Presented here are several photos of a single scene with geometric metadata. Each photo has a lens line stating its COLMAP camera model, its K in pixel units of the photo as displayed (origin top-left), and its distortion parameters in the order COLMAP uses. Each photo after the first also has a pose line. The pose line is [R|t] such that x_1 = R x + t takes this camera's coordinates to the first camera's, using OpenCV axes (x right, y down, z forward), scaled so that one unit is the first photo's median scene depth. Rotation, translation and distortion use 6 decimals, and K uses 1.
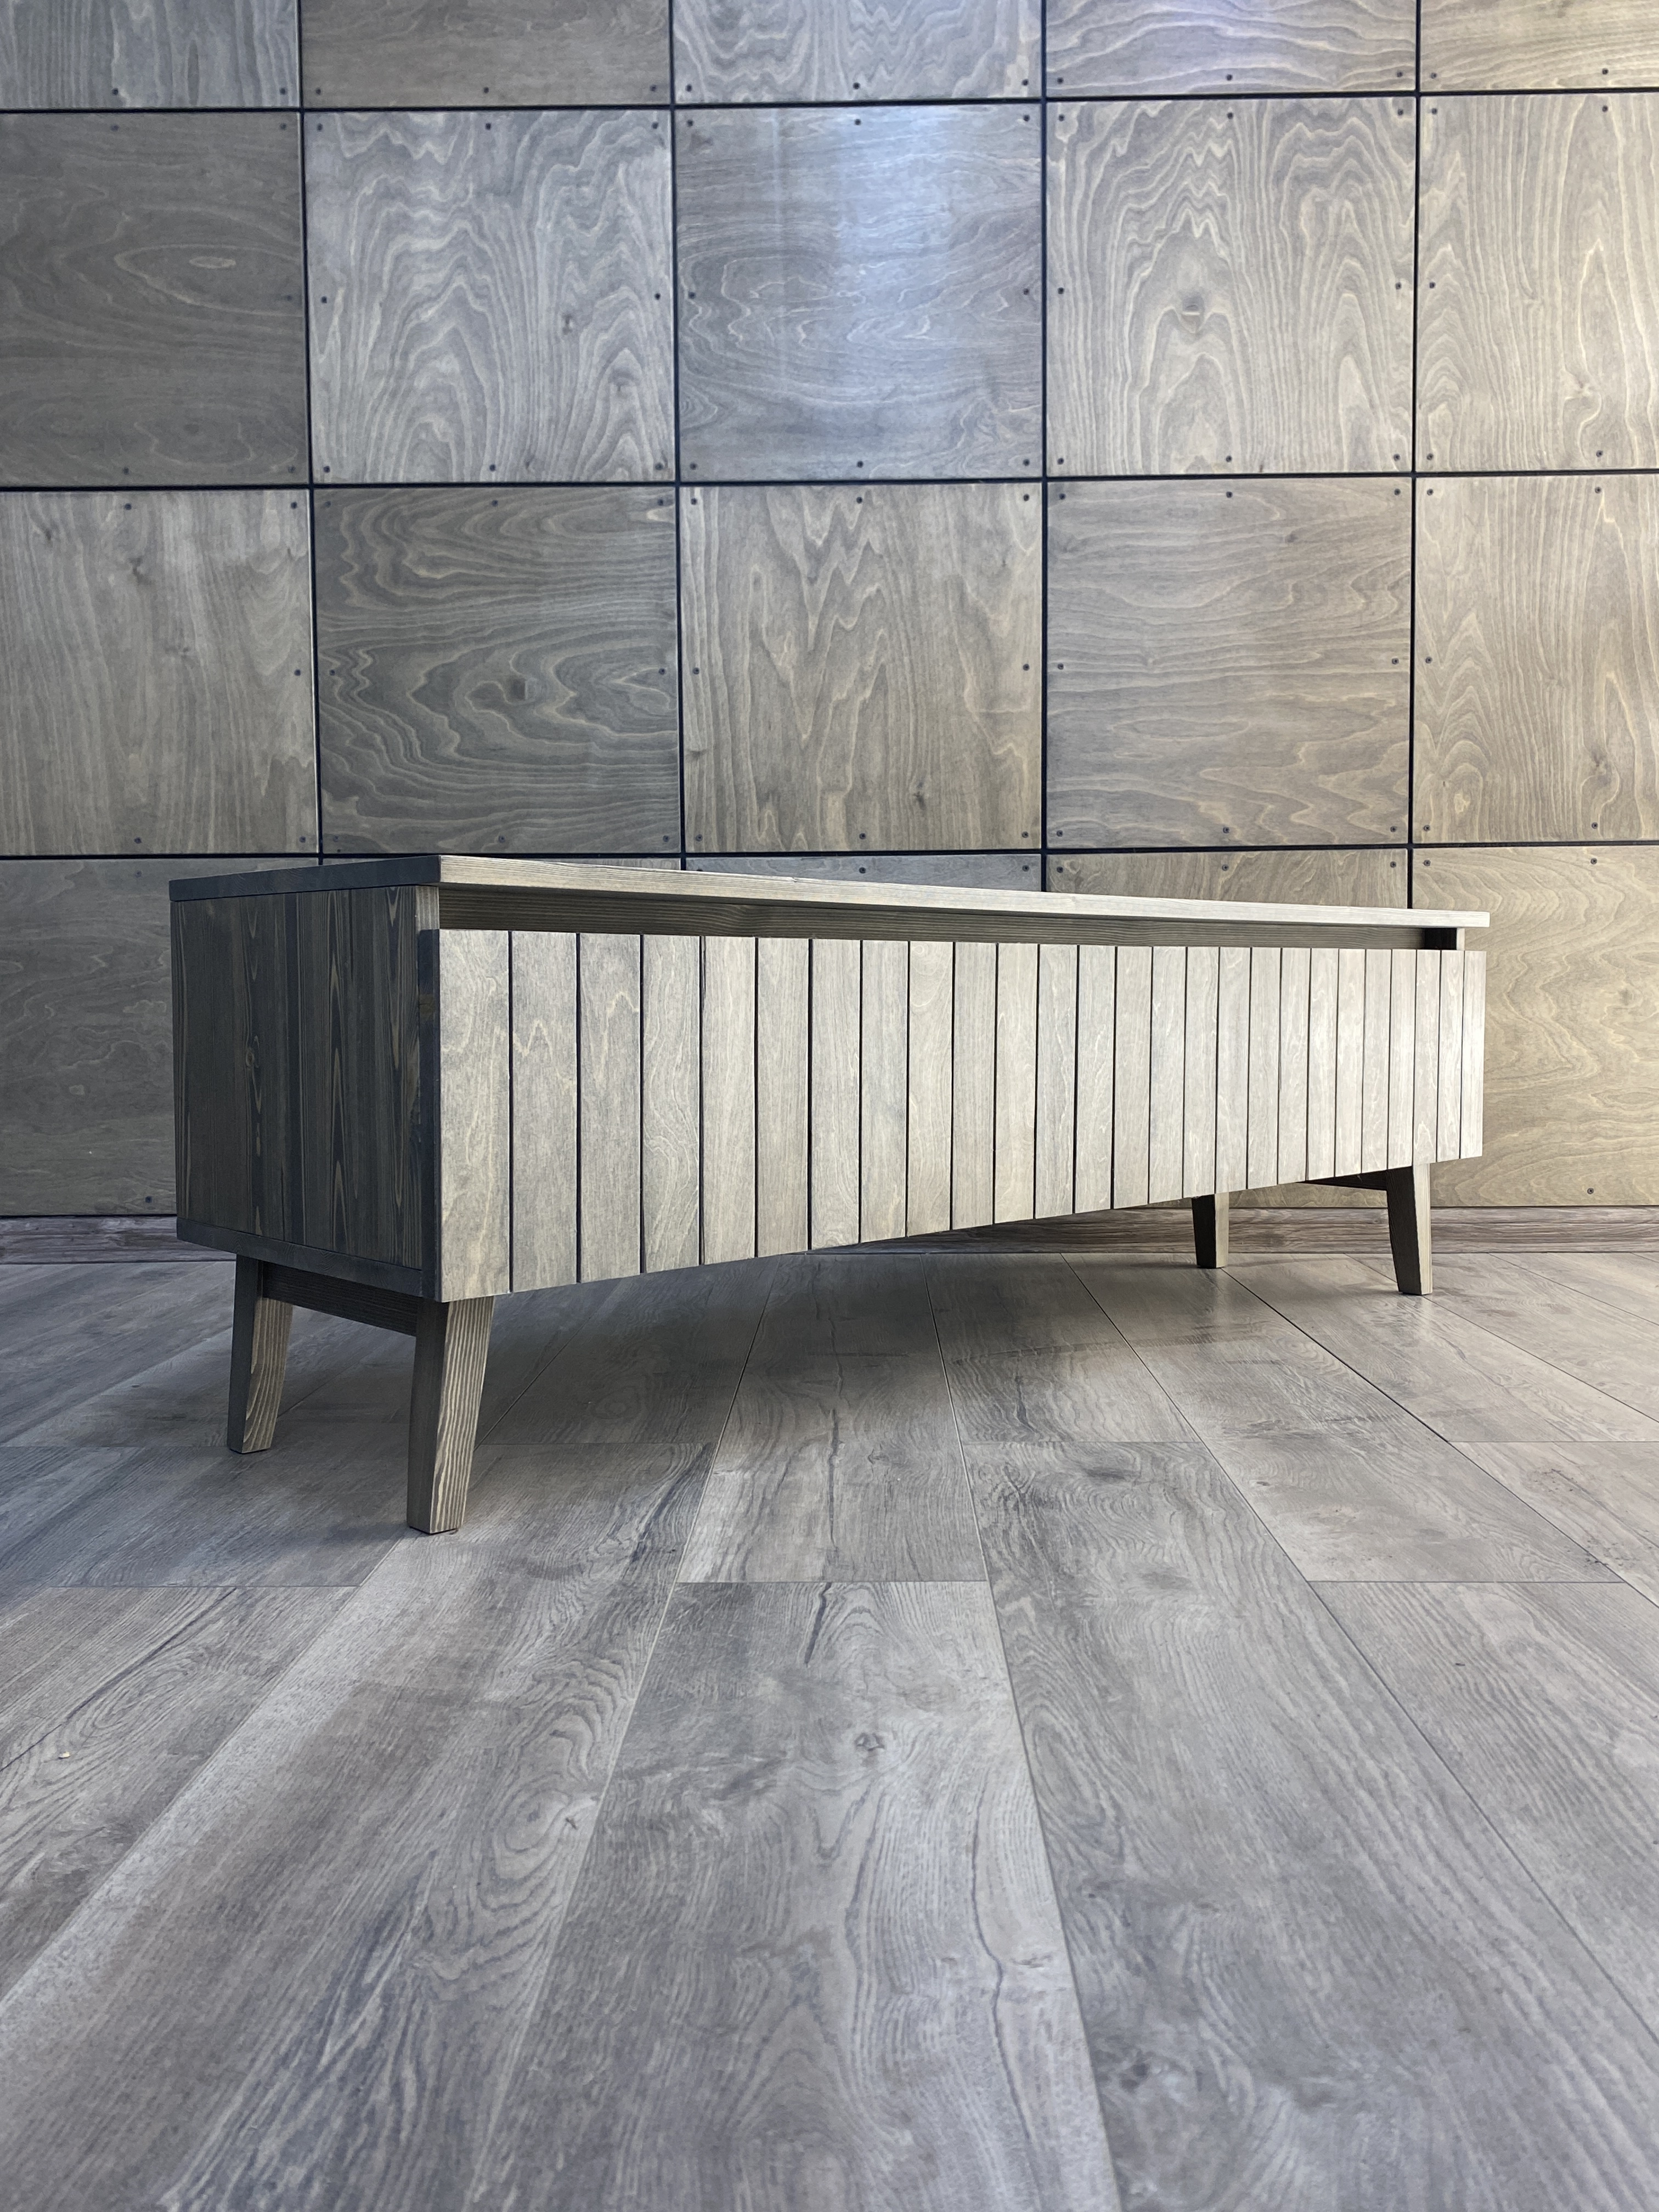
lens RADIAL K [[1812.6, 0, 830.4], [0, 1812.6, 1085.0], [0, 0, 1]] dist [0.012975, -0.020689]
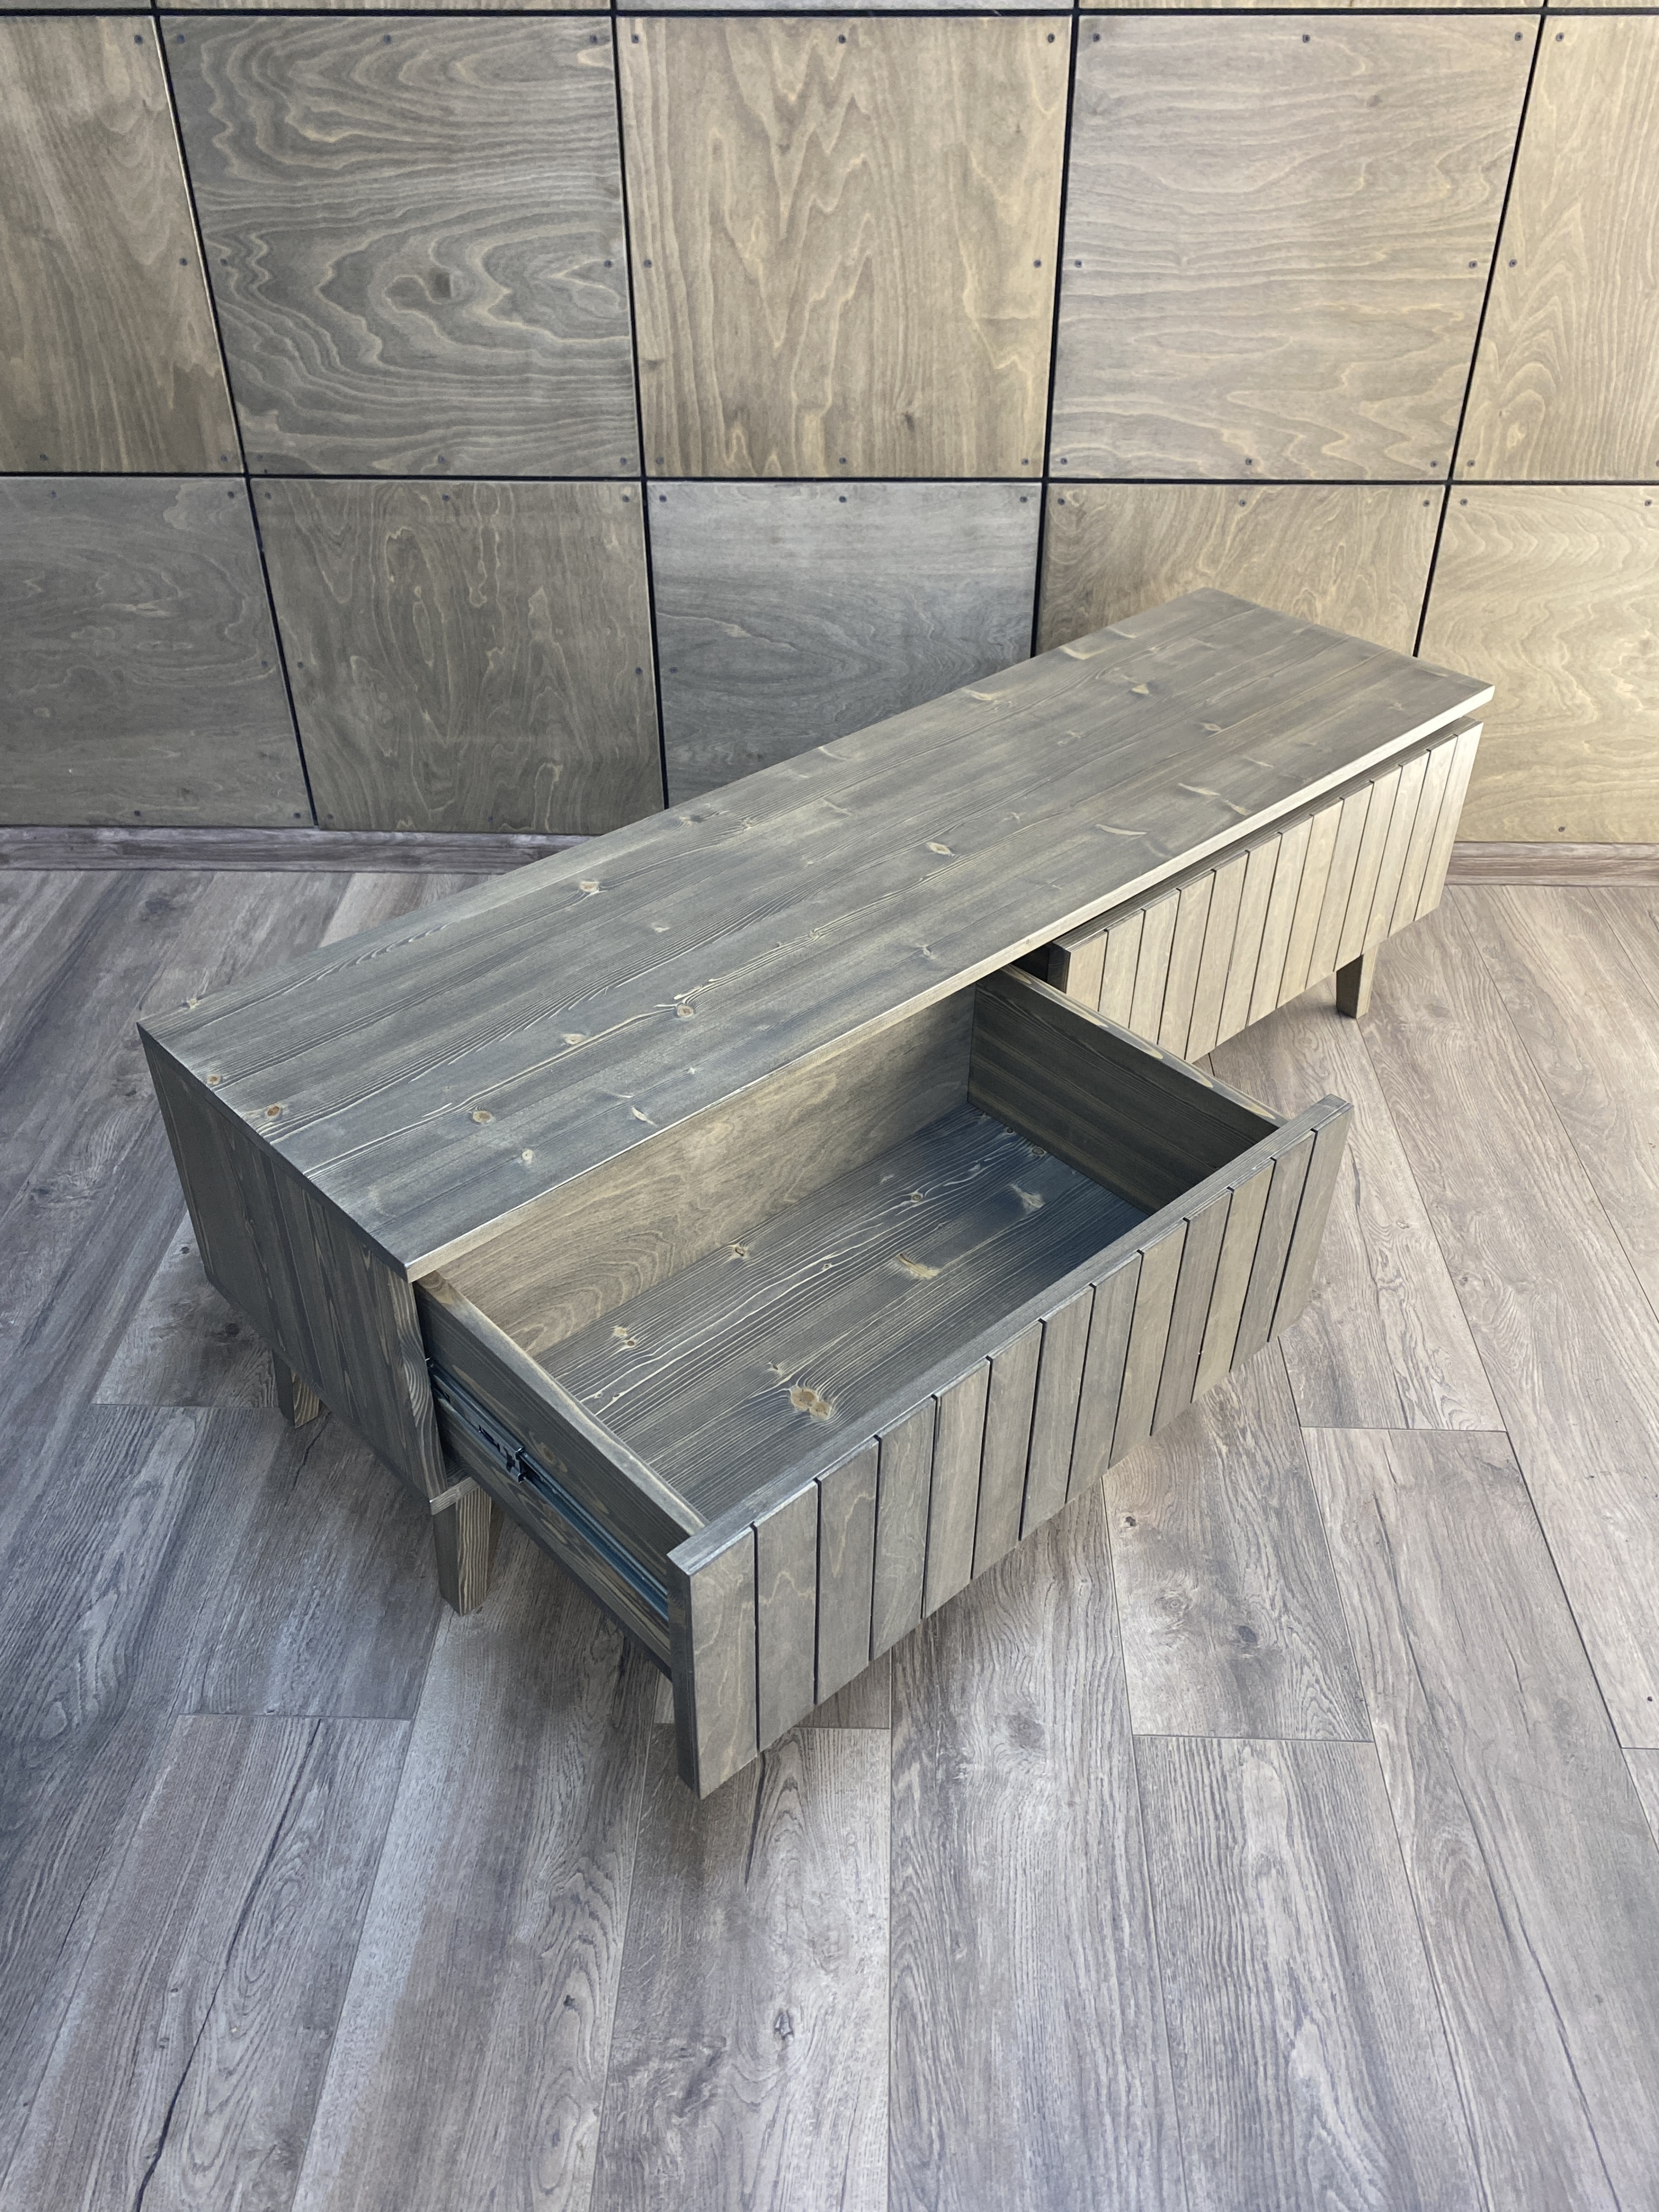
lens RADIAL K [[1812.6, 0, 831.2], [0, 1812.6, 1108.2], [0, 0, 1]] dist [0.012975, -0.020689]
pose [[0.999911, 0.011447, -0.006834, 0.021813], [-0.005661, 0.828668, 0.559711, -0.378925], [0.012070, -0.559623, 0.828660, 0.073677]]
